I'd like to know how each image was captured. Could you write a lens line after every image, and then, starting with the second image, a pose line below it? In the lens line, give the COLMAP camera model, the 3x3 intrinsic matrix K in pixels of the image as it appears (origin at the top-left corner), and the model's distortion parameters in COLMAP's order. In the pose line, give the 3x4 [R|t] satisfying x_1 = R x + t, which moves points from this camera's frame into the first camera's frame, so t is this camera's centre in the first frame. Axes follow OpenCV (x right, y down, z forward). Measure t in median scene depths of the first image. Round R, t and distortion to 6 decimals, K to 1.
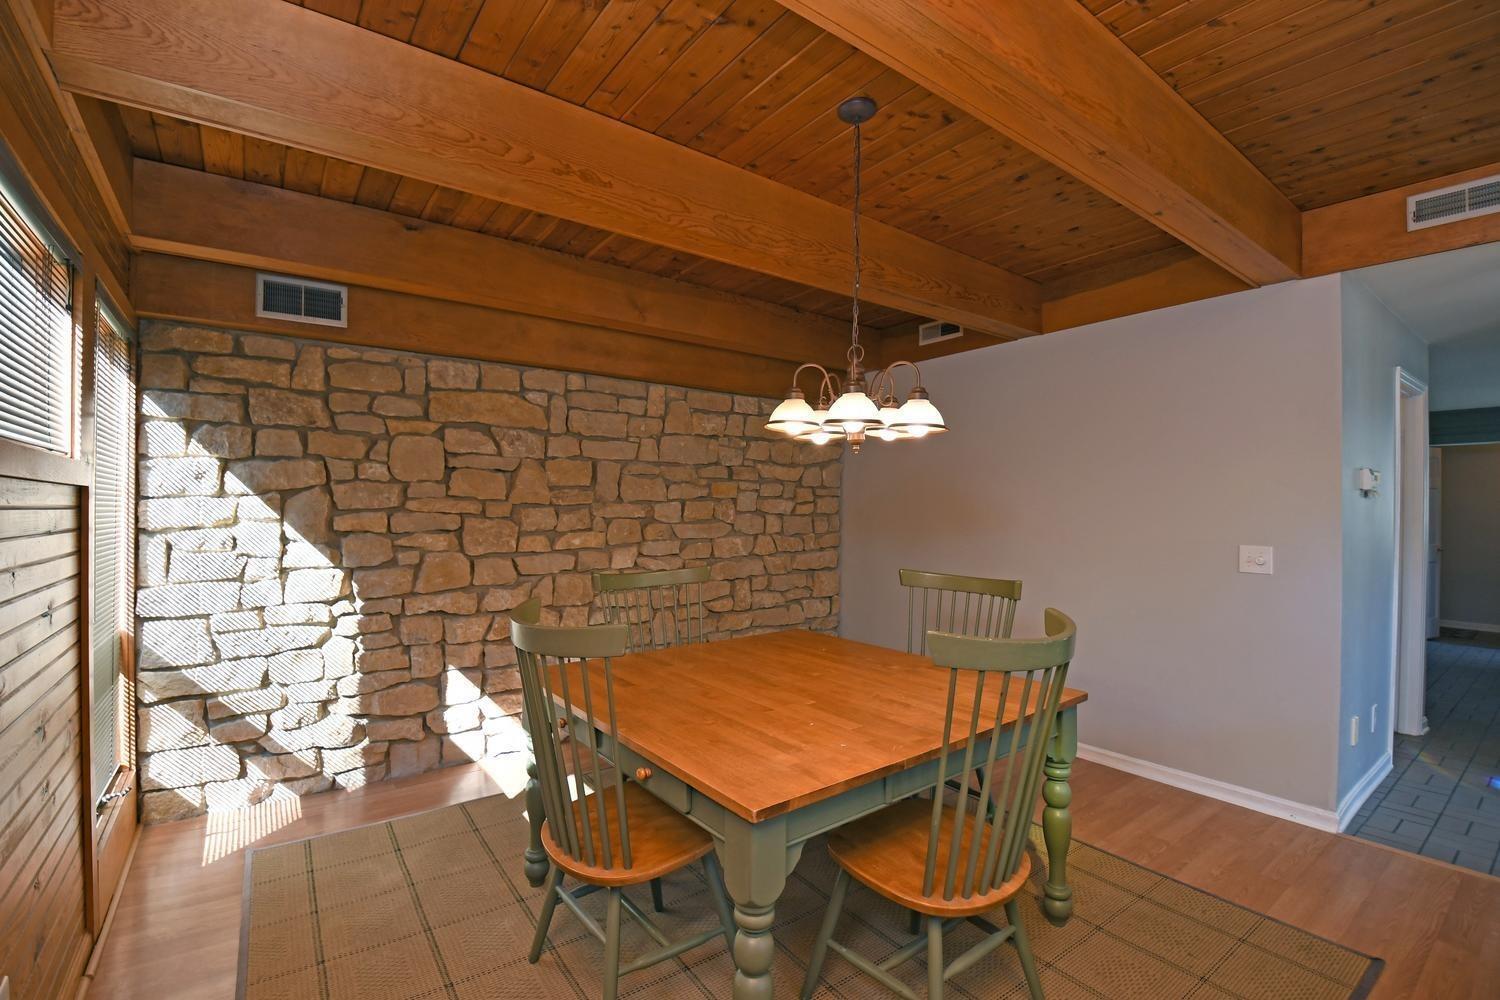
lens RADIAL K [[665.3, 0, 750.2], [0, 665.3, 503.9], [0, 0, 1]] dist [-0.032594, -0.001191]
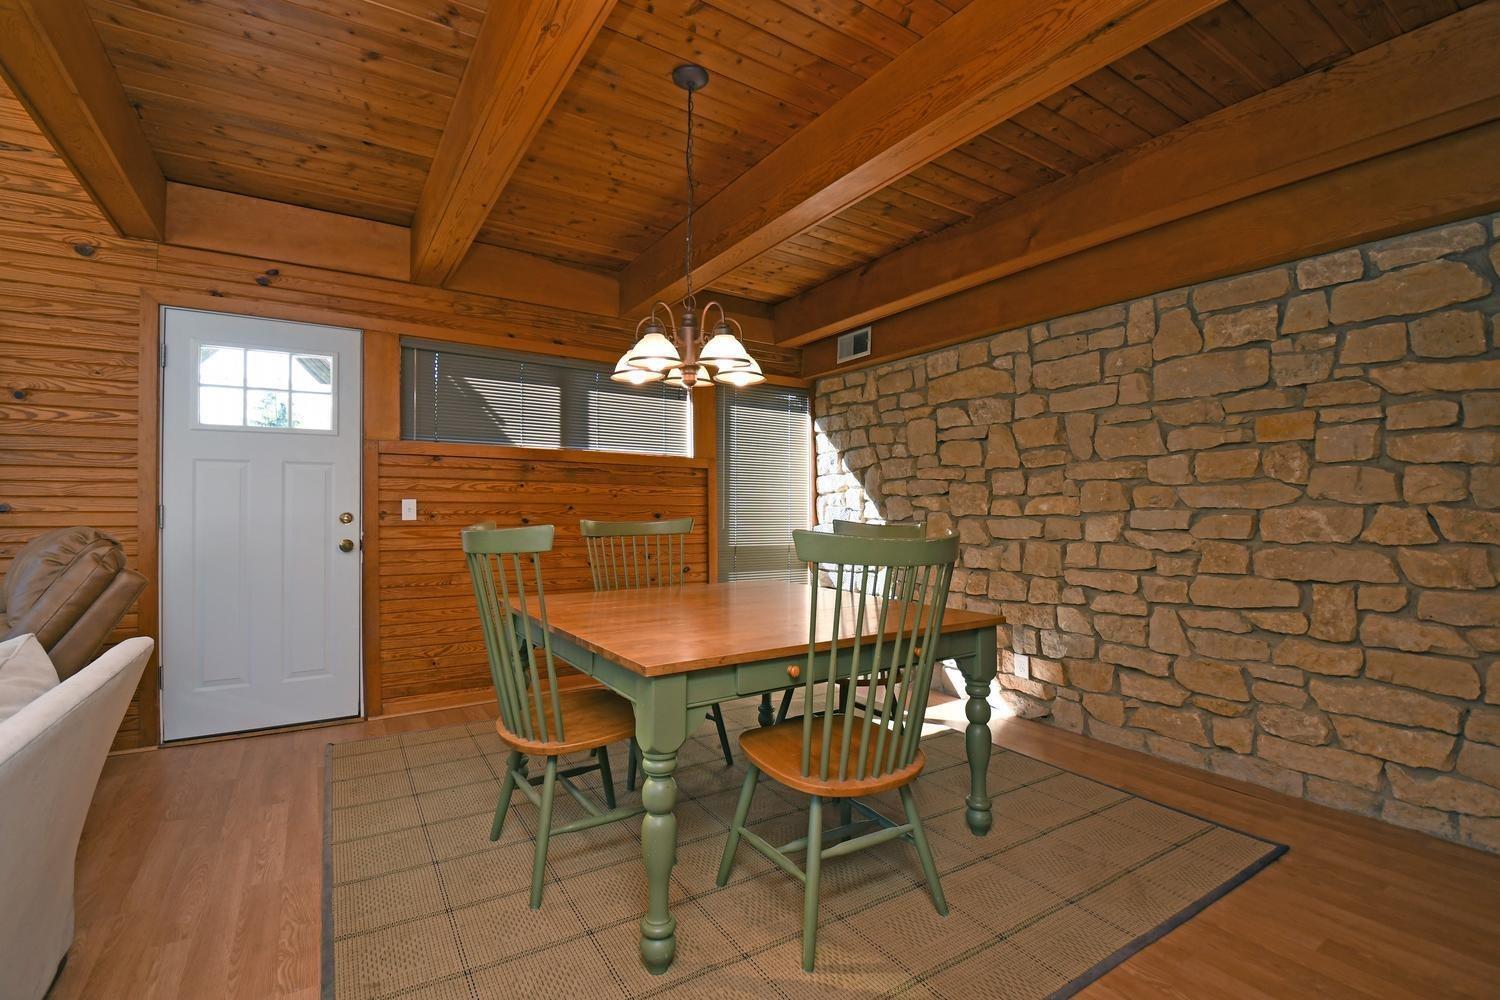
lens RADIAL K [[665.3, 0, 751.3], [0, 665.3, 506.8], [0, 0, 1]] dist [-0.032594, -0.001191]
pose [[-0.096606, -0.004111, -0.995314, 0.685120], [0.002824, 0.999986, -0.004404, 0.059812], [0.995319, -0.003236, -0.096593, 0.688119]]
